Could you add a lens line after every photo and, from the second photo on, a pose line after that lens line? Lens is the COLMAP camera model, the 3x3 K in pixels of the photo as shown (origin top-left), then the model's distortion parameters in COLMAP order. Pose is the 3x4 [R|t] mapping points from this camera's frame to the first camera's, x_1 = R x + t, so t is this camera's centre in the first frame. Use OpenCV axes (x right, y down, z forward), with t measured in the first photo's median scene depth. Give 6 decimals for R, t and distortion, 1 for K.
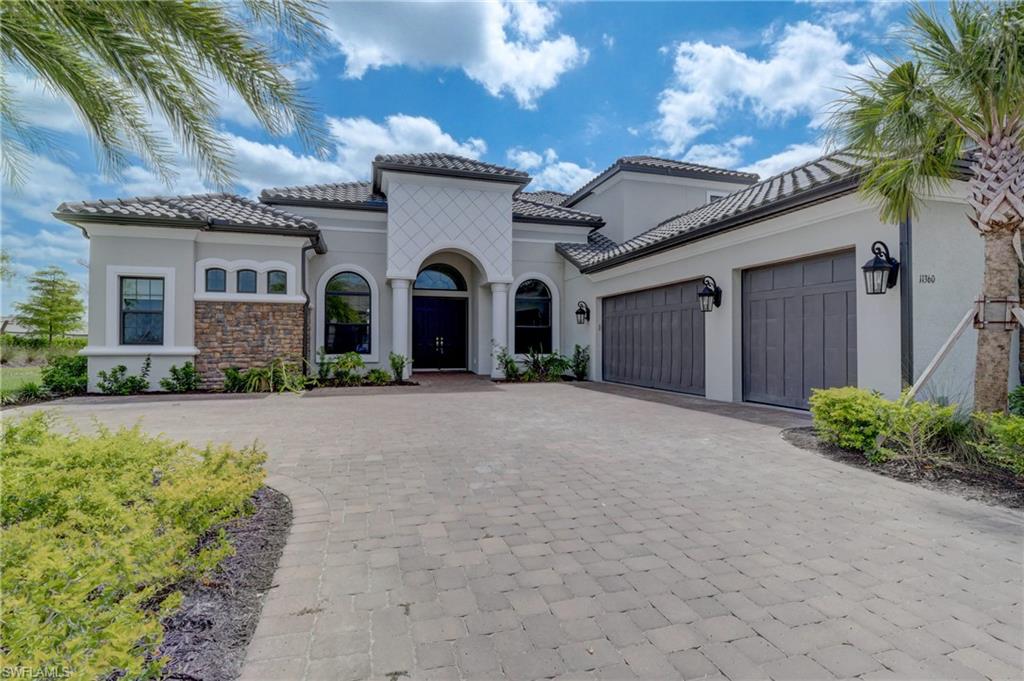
lens RADIAL K [[500.9, 0, 511.7], [0, 500.9, 339.3], [0, 0, 1]] dist [-0.003676, -0.000853]
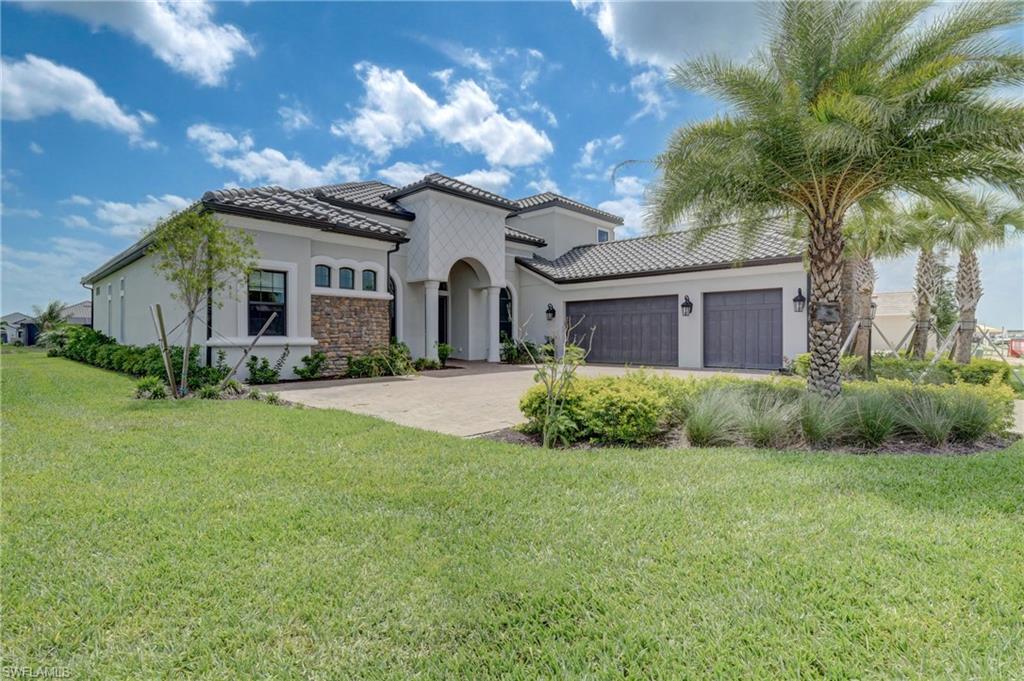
lens RADIAL K [[500.9, 0, 510.1], [0, 500.9, 340.0], [0, 0, 1]] dist [-0.003676, -0.000853]
pose [[0.861559, -0.005040, 0.507633, -0.789192], [-0.003783, 0.999859, 0.016347, 0.001199], [-0.507643, -0.016004, 0.861419, -0.140303]]
